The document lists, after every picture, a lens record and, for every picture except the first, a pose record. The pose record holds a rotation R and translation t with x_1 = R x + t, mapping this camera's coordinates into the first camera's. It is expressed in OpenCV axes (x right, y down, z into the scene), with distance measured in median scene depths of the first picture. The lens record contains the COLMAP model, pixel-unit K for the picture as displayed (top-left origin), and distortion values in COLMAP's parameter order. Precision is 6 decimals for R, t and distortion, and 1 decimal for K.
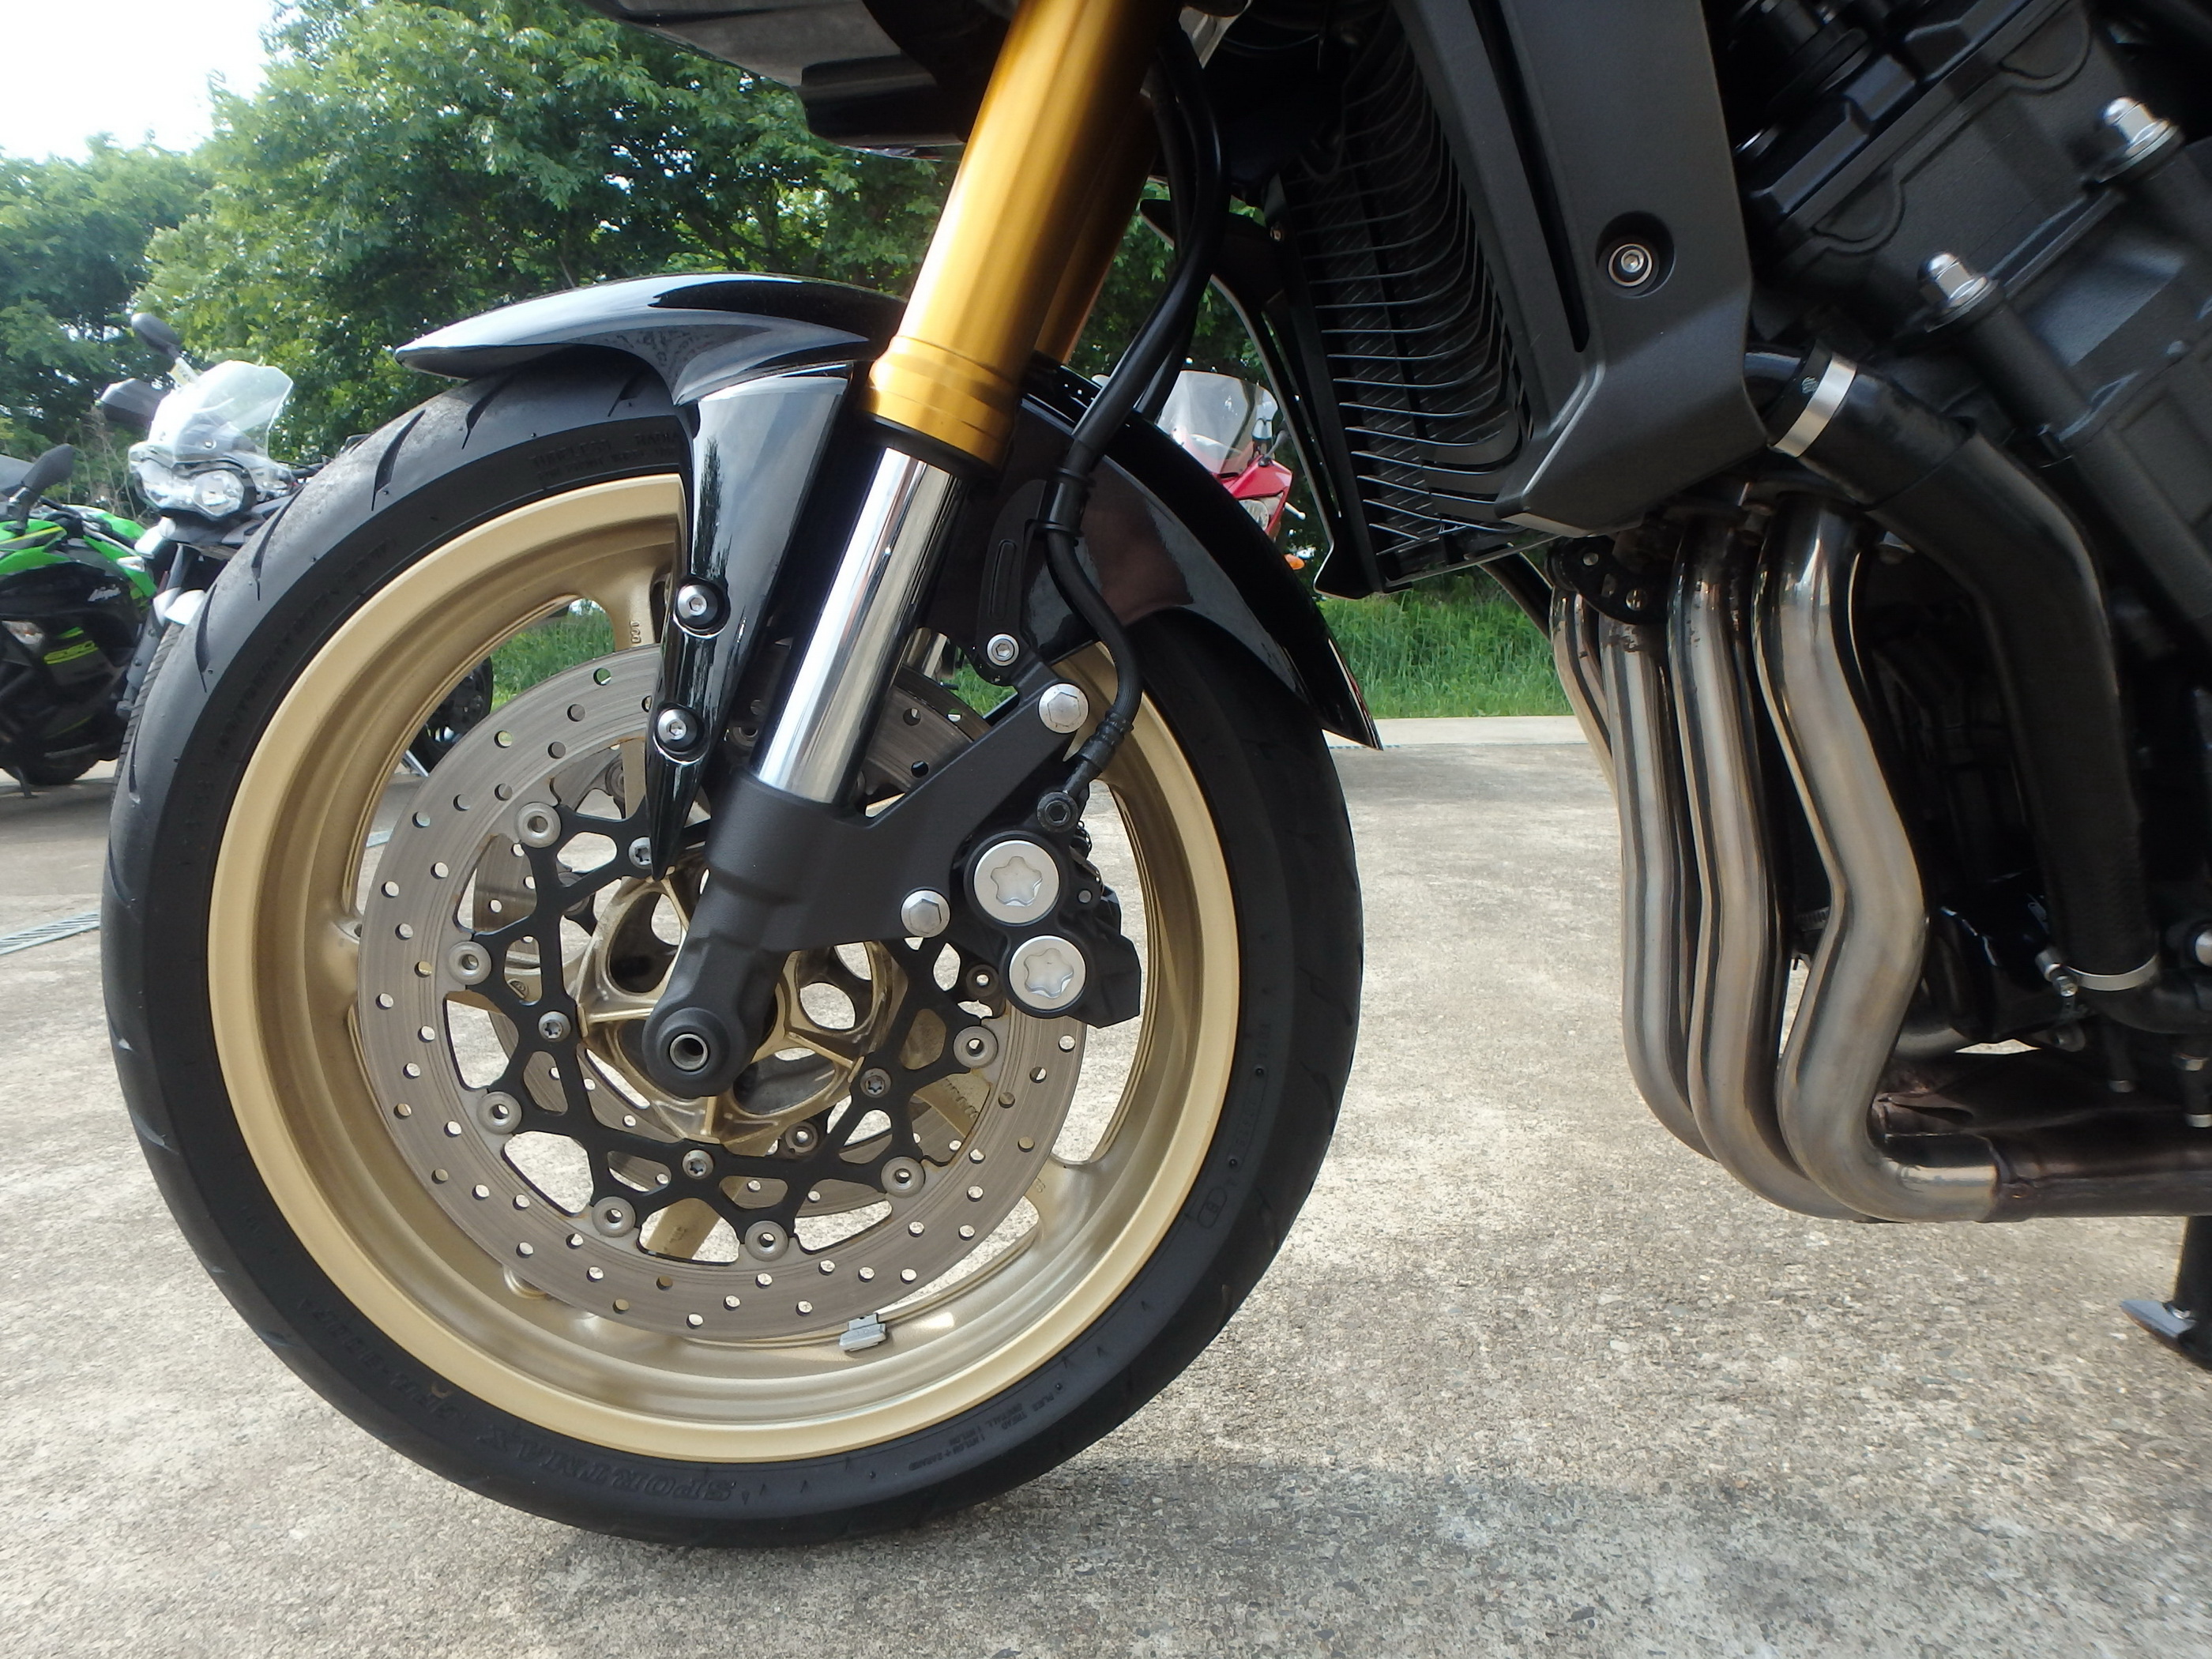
lens RADIAL K [[1371.4, 0, 1108.3], [0, 1371.4, 826.0], [0, 0, 1]] dist [-0.041863, 0.011332]
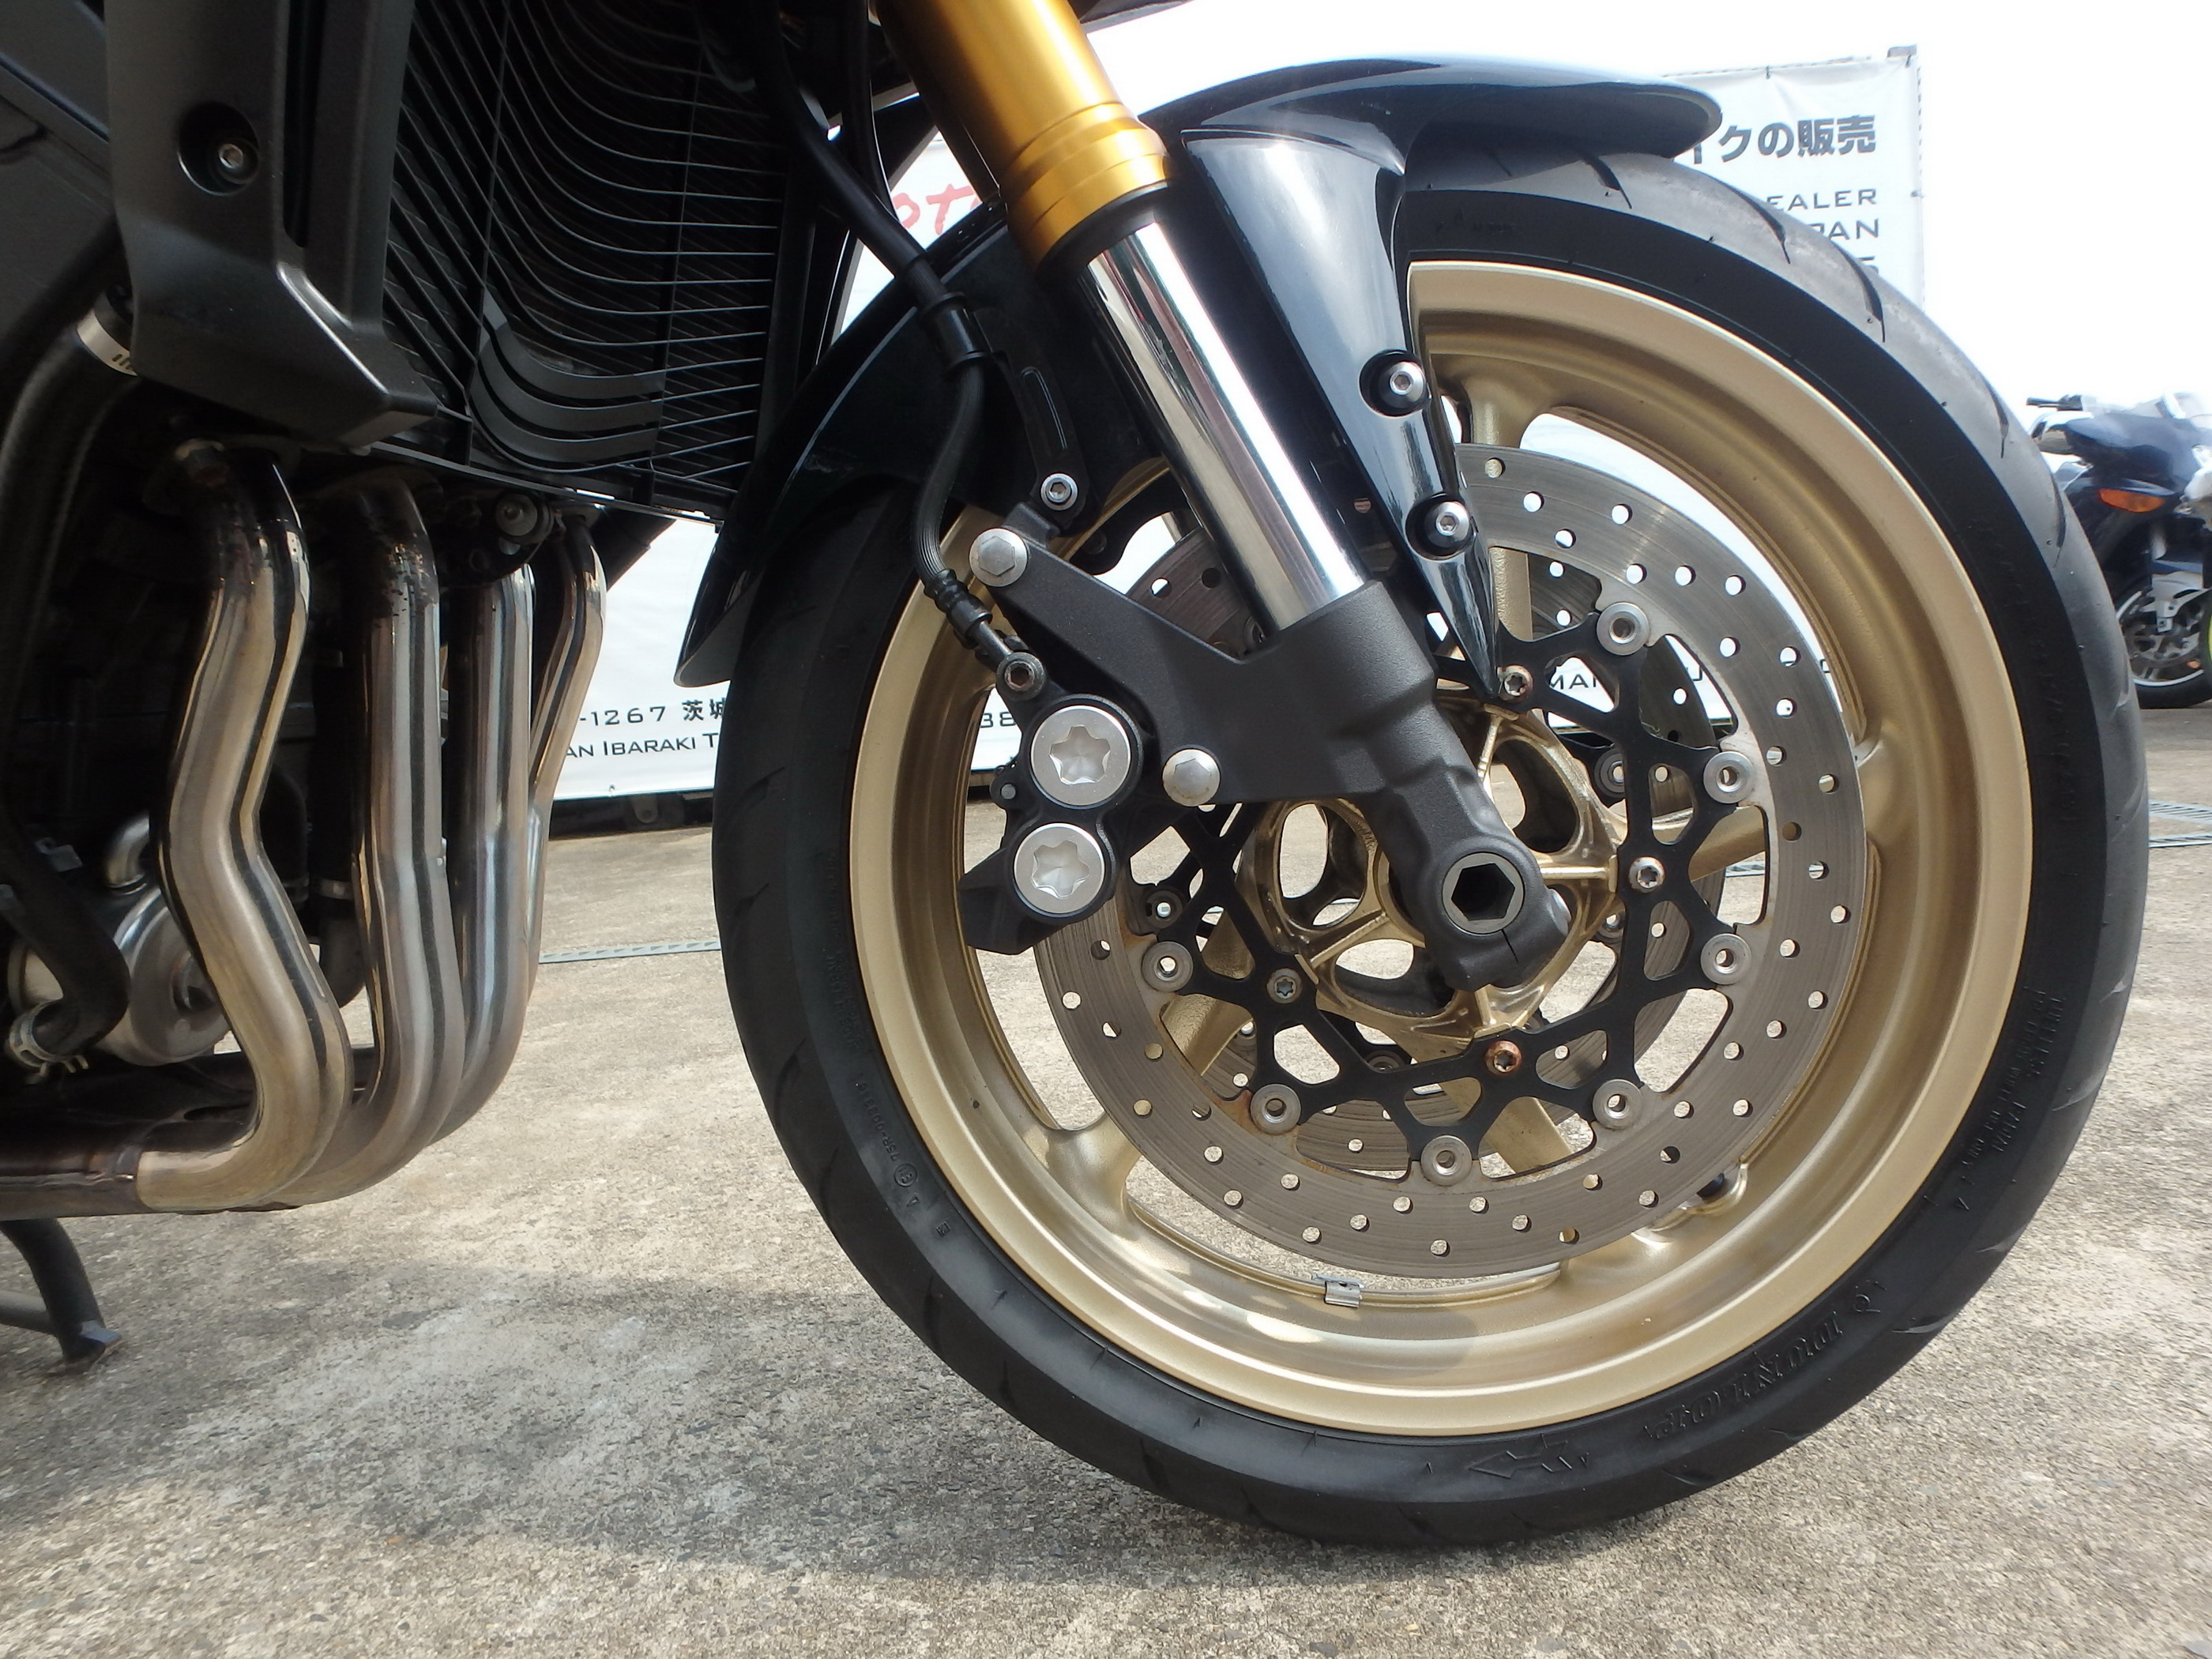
lens RADIAL K [[1371.4, 0, 1140.9], [0, 1371.4, 820.5], [0, 0, 1]] dist [-0.041863, 0.011332]
pose [[-0.991906, 0.089477, 0.090086, -0.159788], [0.107860, 0.968132, 0.226022, -0.133022], [-0.066991, 0.233909, -0.969948, 1.807890]]
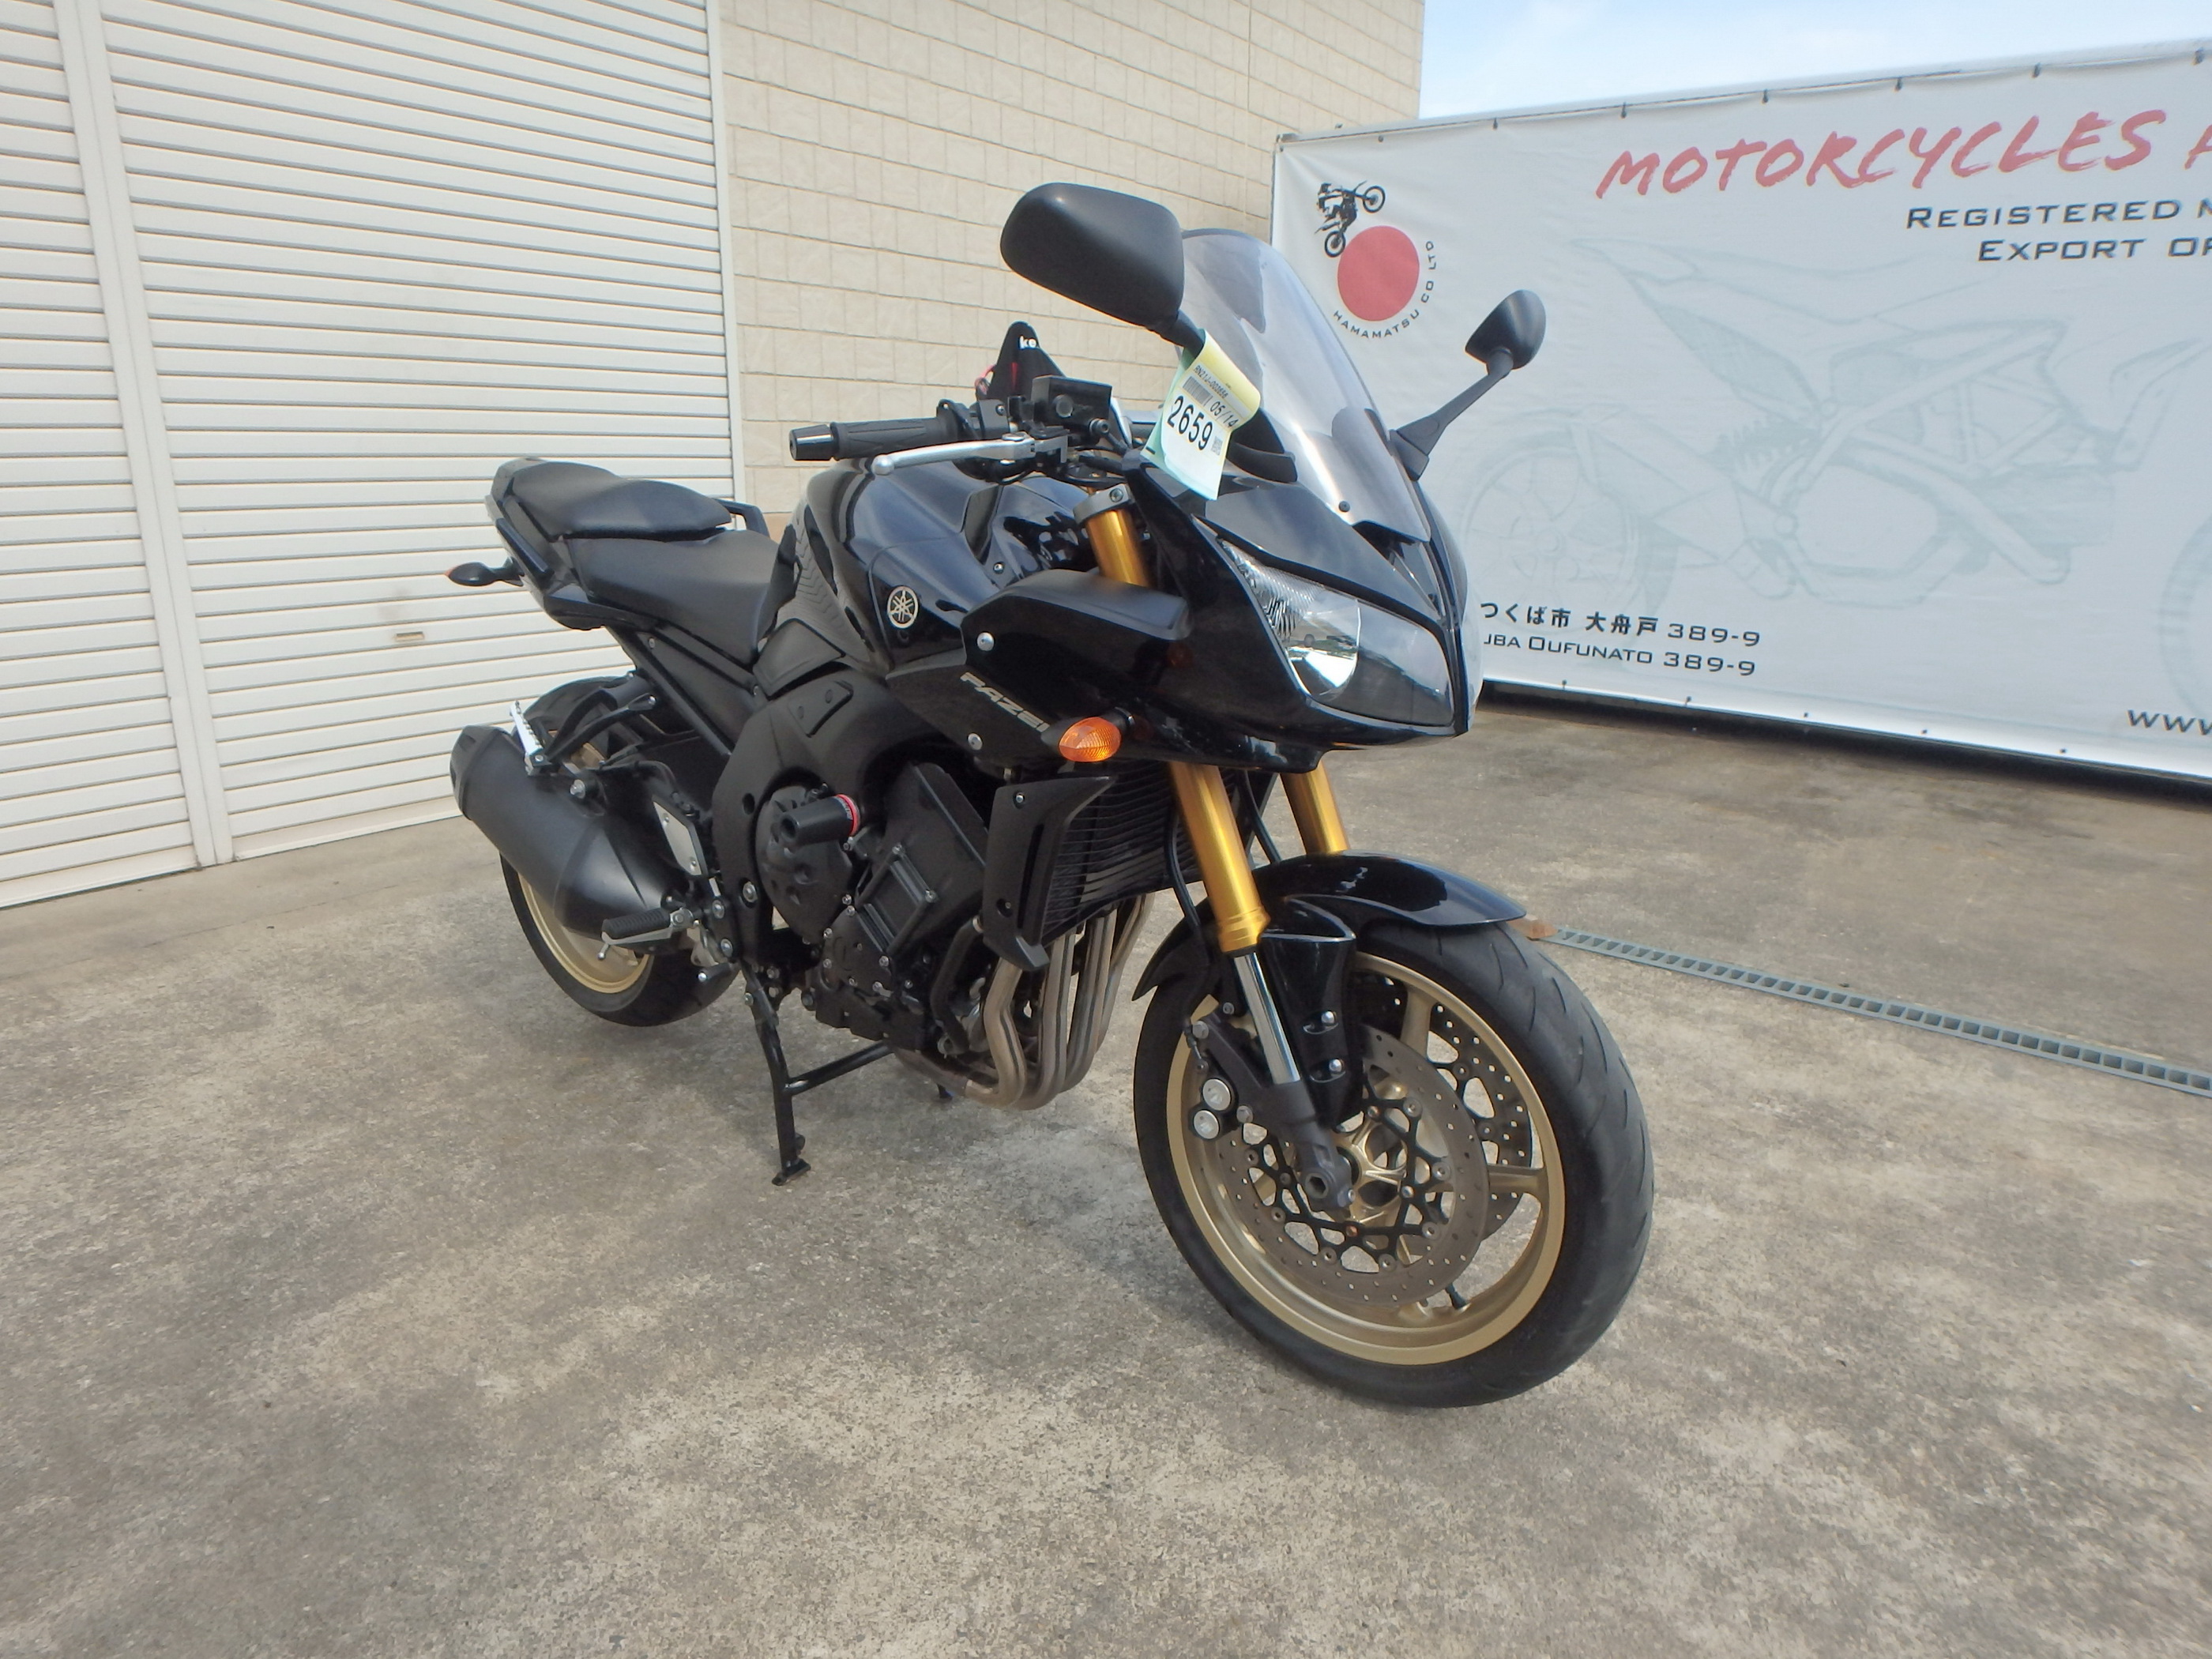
lens RADIAL K [[1371.4, 0, 1119.1], [0, 1371.4, 851.7], [0, 0, 1]] dist [-0.041863, 0.011332]
pose [[-0.779605, -0.178170, 0.600393, -1.181711], [0.073703, 0.925914, 0.370473, -1.185902], [-0.621920, 0.333073, -0.708715, 2.624690]]
